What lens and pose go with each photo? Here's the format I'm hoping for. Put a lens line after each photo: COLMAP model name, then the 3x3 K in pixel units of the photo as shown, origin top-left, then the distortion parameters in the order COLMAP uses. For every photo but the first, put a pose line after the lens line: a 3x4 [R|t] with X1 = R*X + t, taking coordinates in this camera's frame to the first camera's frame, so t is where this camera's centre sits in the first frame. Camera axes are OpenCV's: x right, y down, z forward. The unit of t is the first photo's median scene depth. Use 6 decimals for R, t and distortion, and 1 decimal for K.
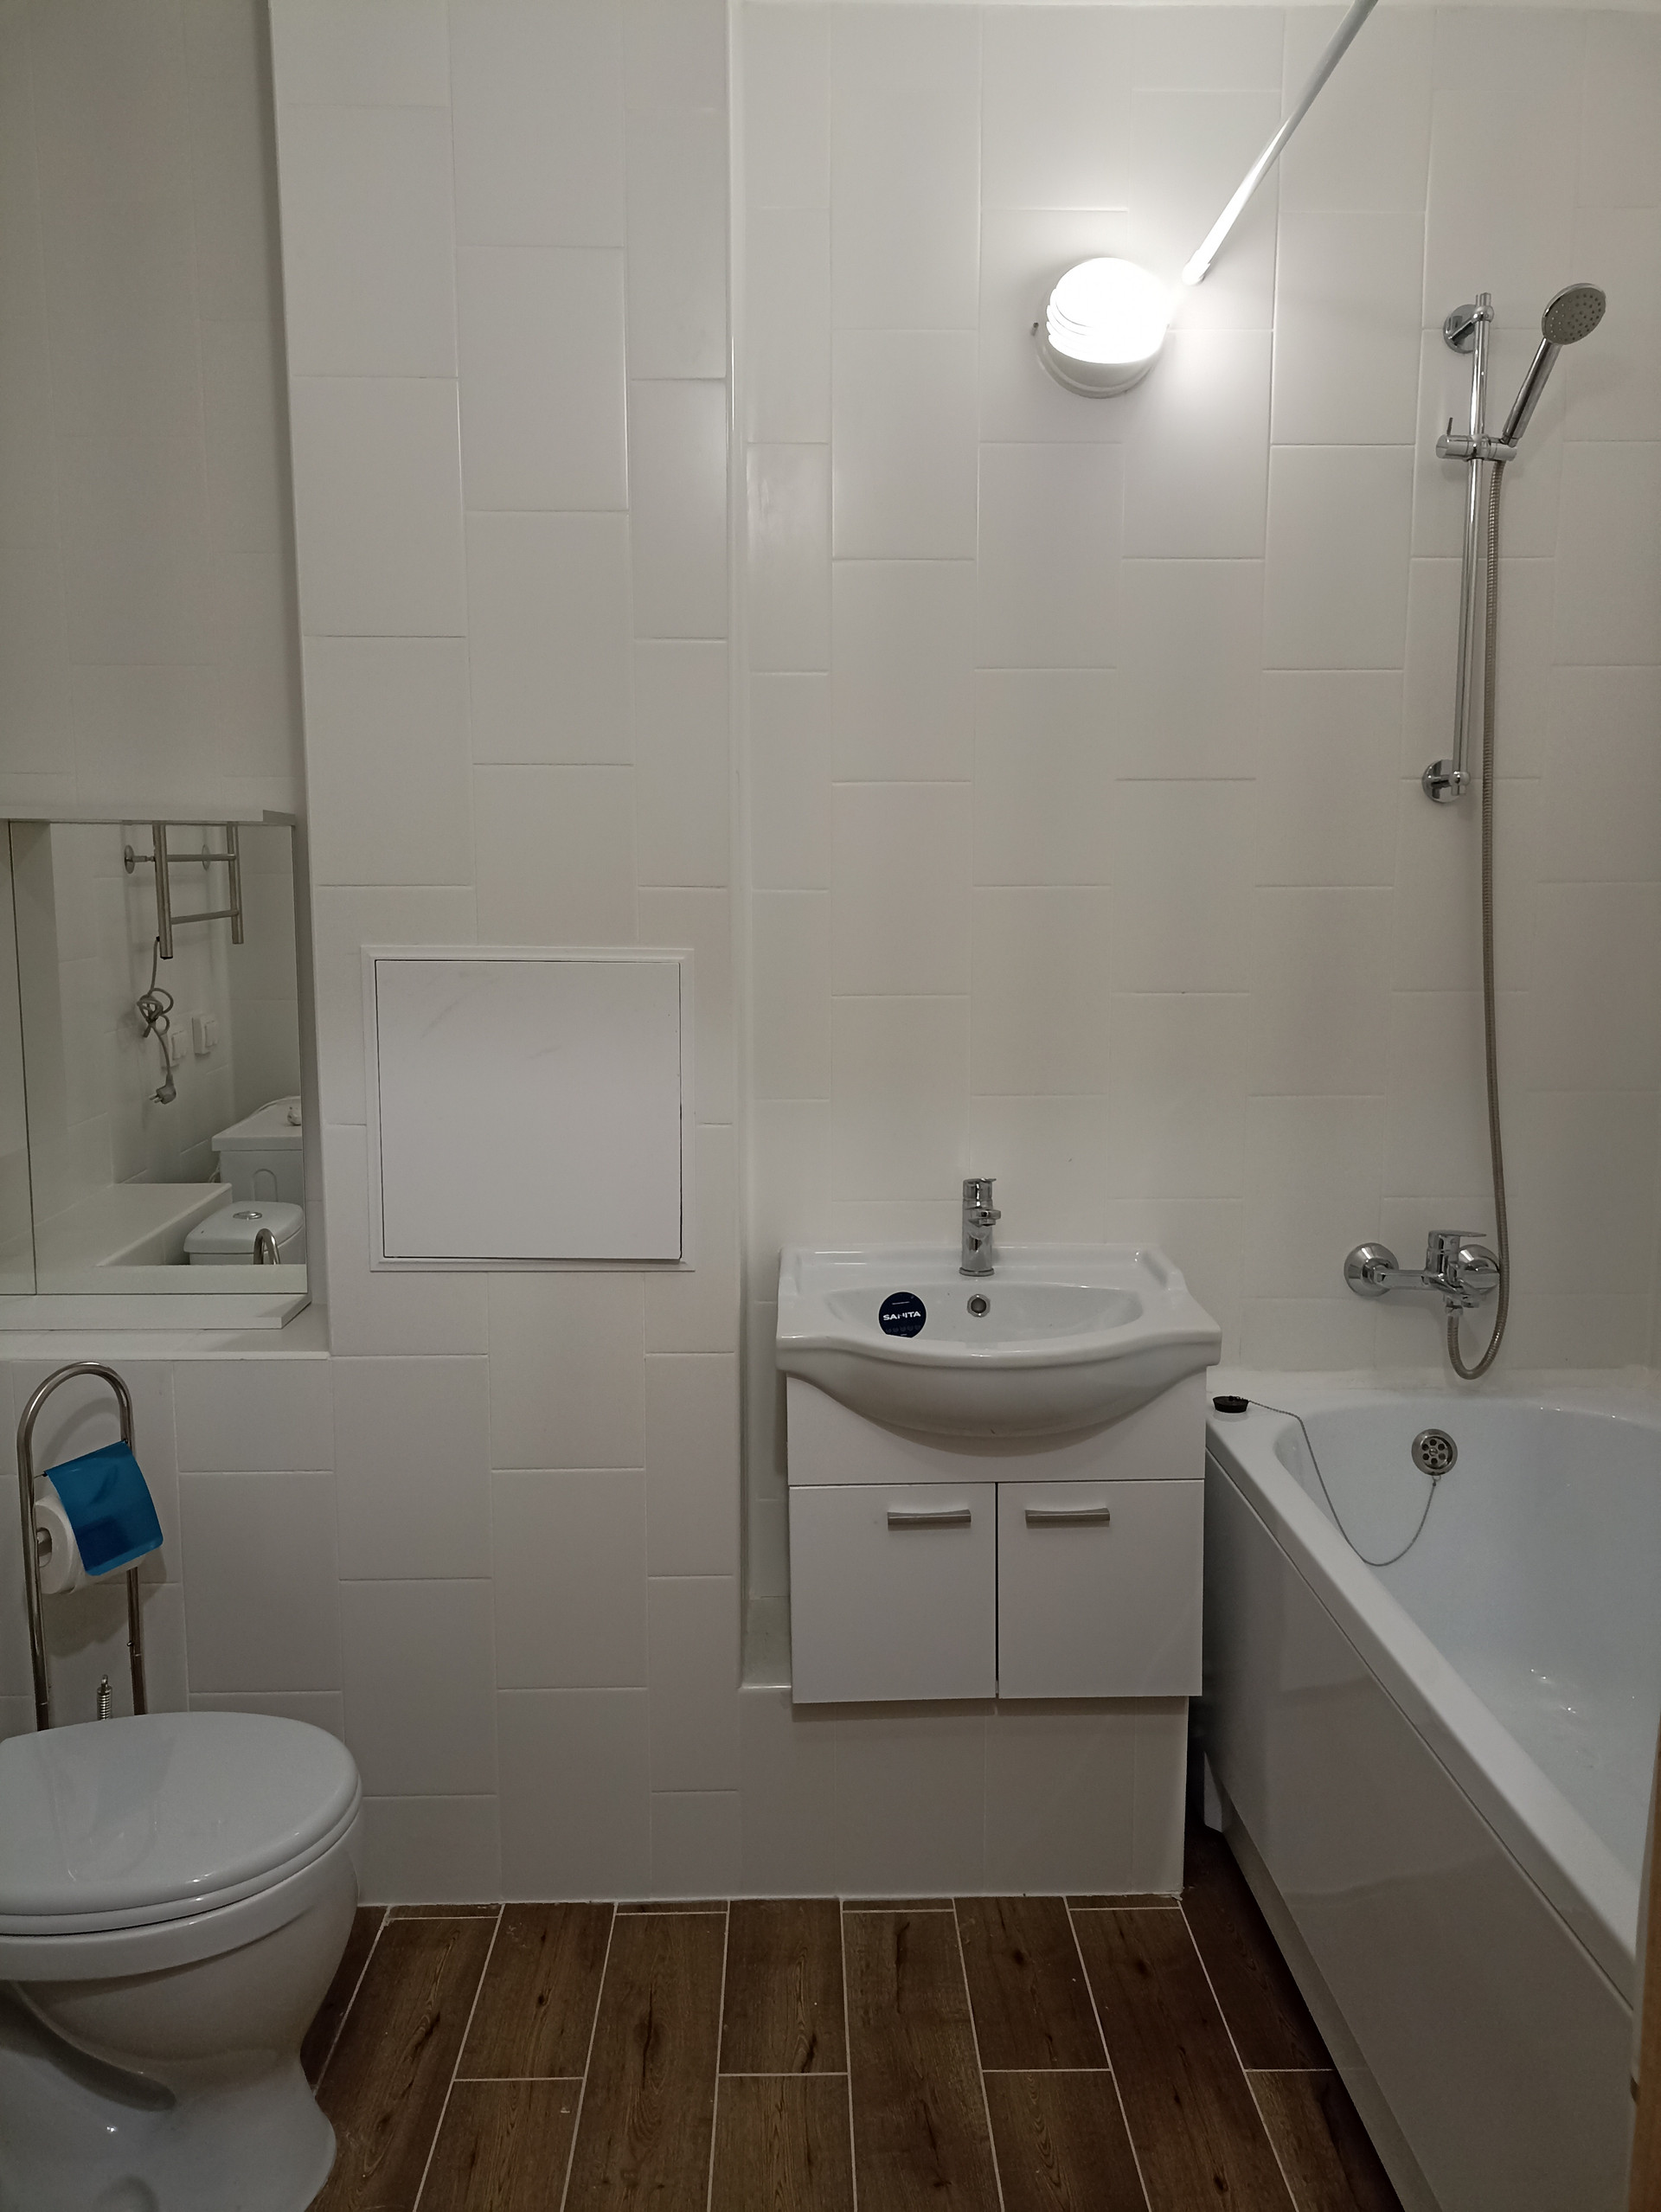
lens RADIAL K [[1625.4, 0, 829.0], [0, 1625.4, 1097.6], [0, 0, 1]] dist [0.035325, -0.026536]
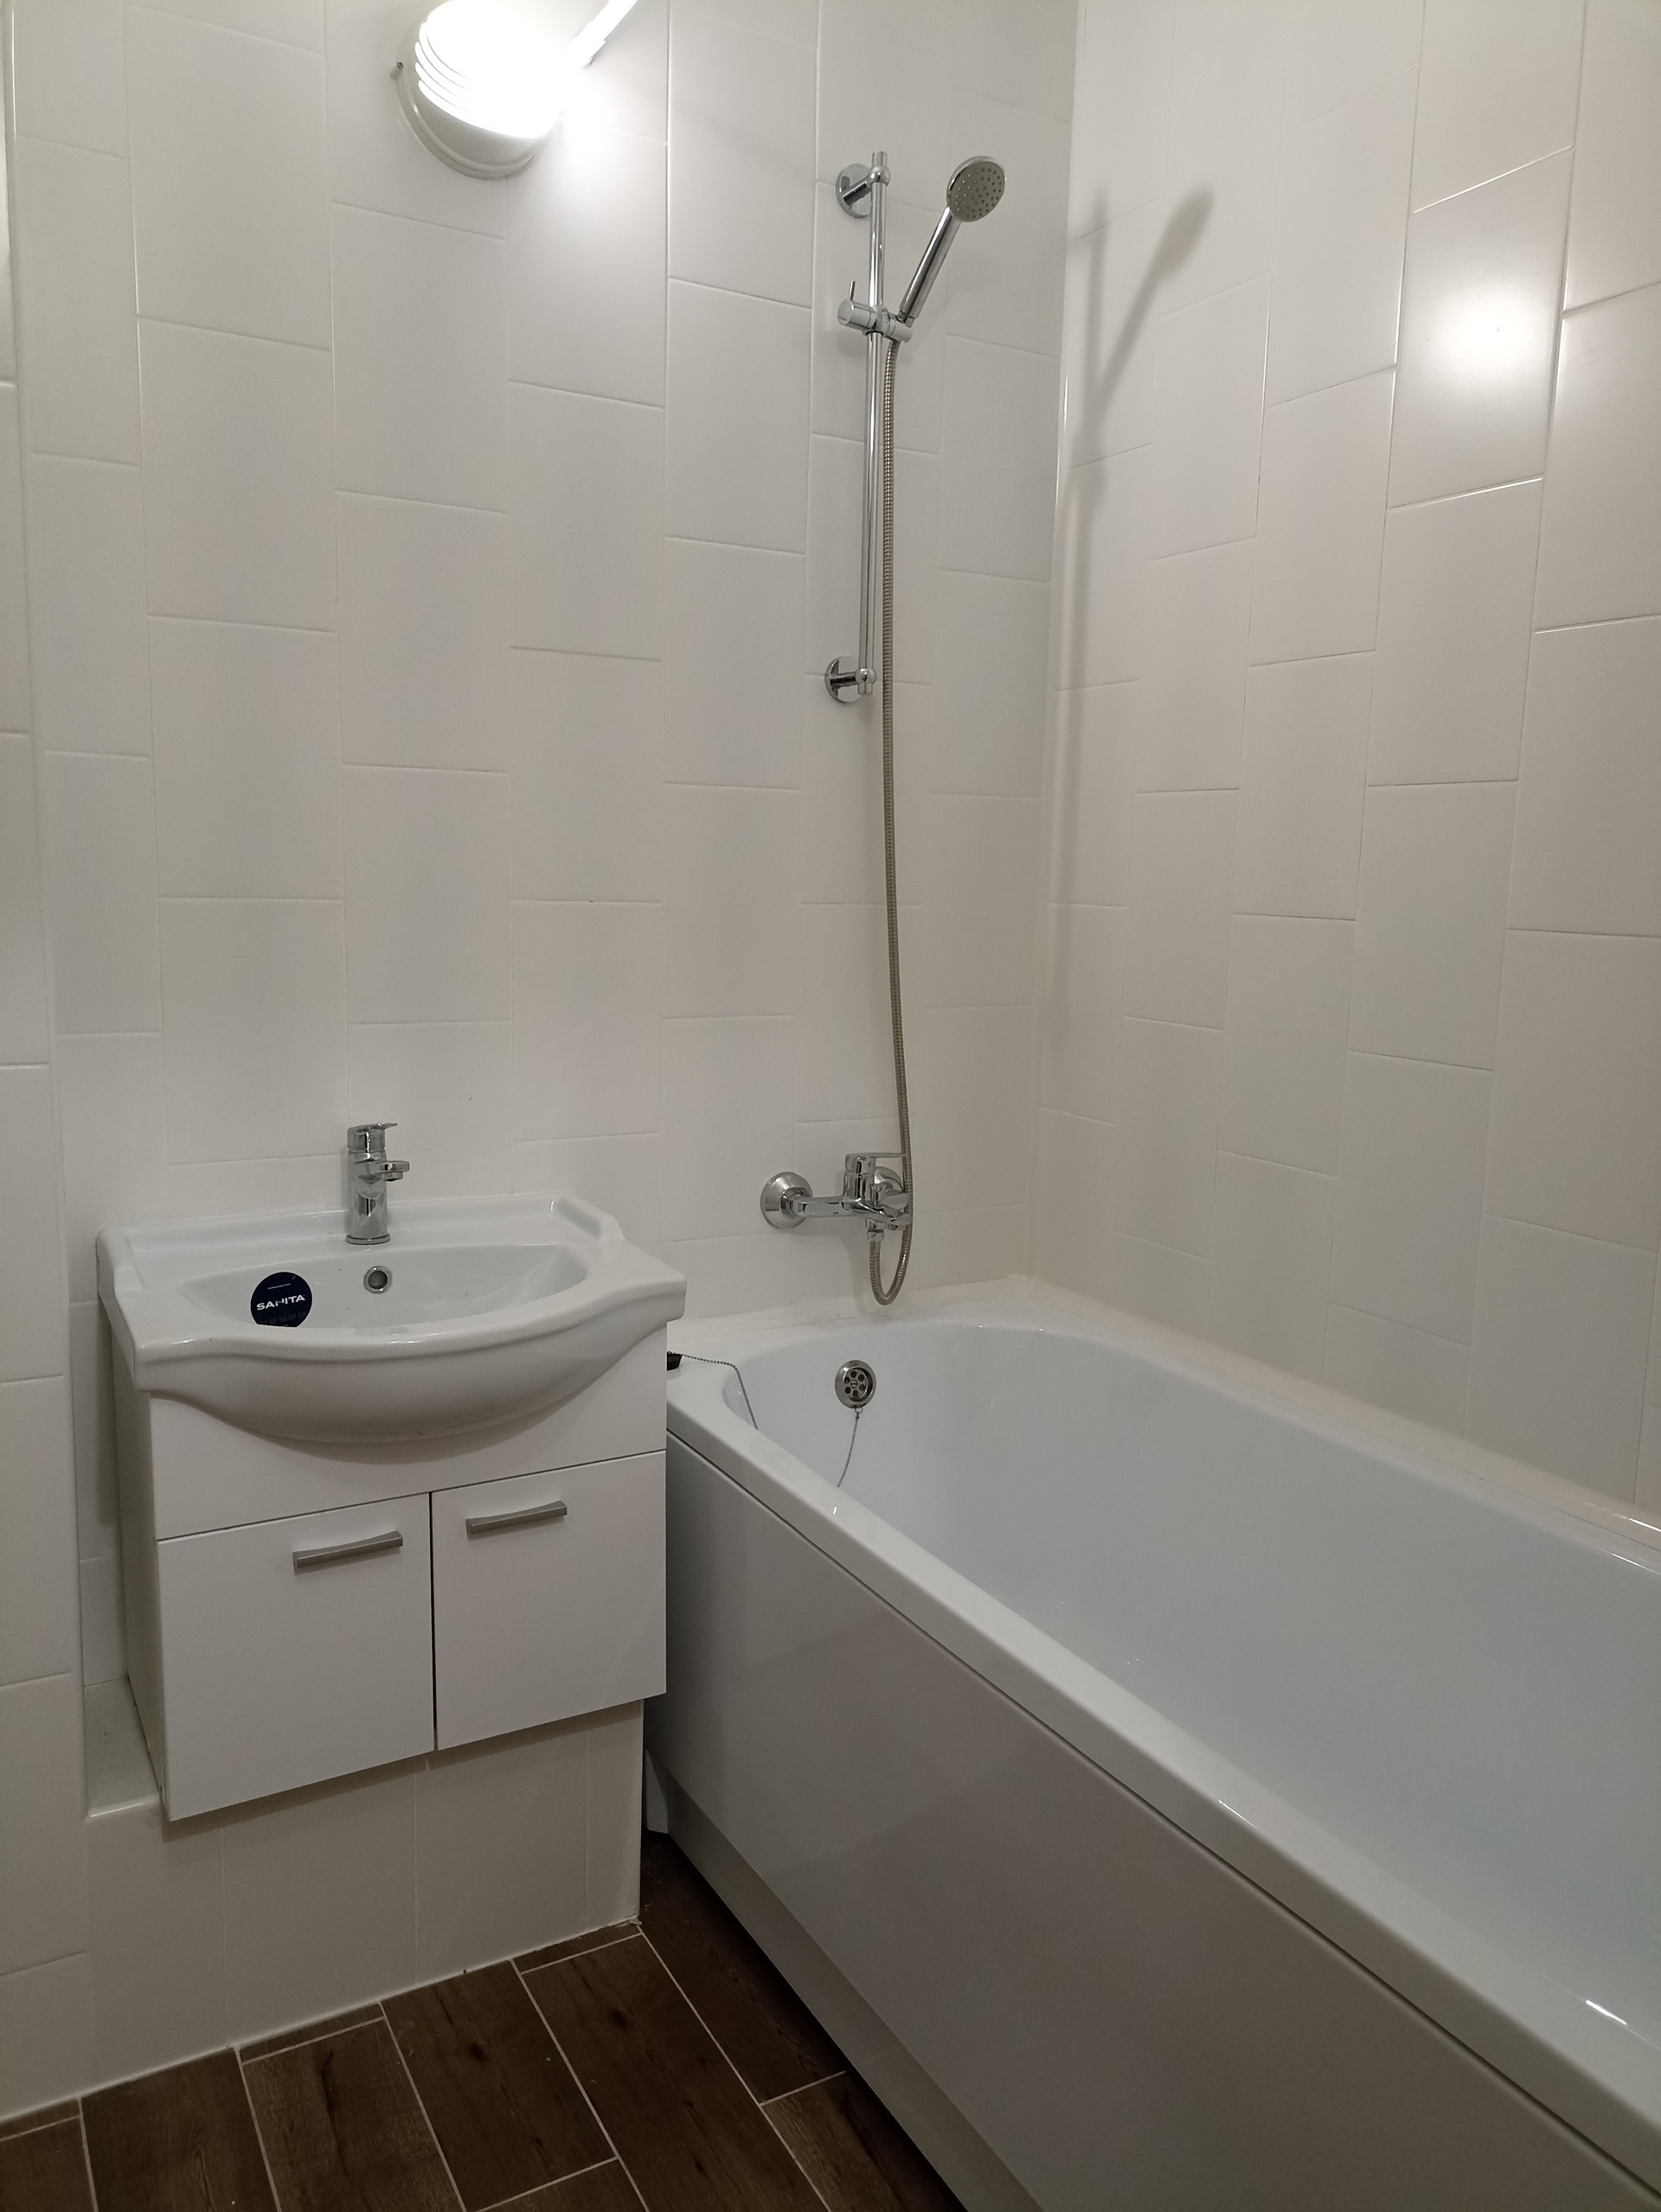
lens RADIAL K [[1625.4, 0, 829.0], [0, 1625.4, 1097.6], [0, 0, 1]] dist [0.035325, -0.026536]
pose [[0.882683, -0.045504, 0.467761, -0.088803], [0.033401, 0.998859, 0.034141, 0.016465], [-0.468781, -0.014512, 0.883195, 0.175679]]
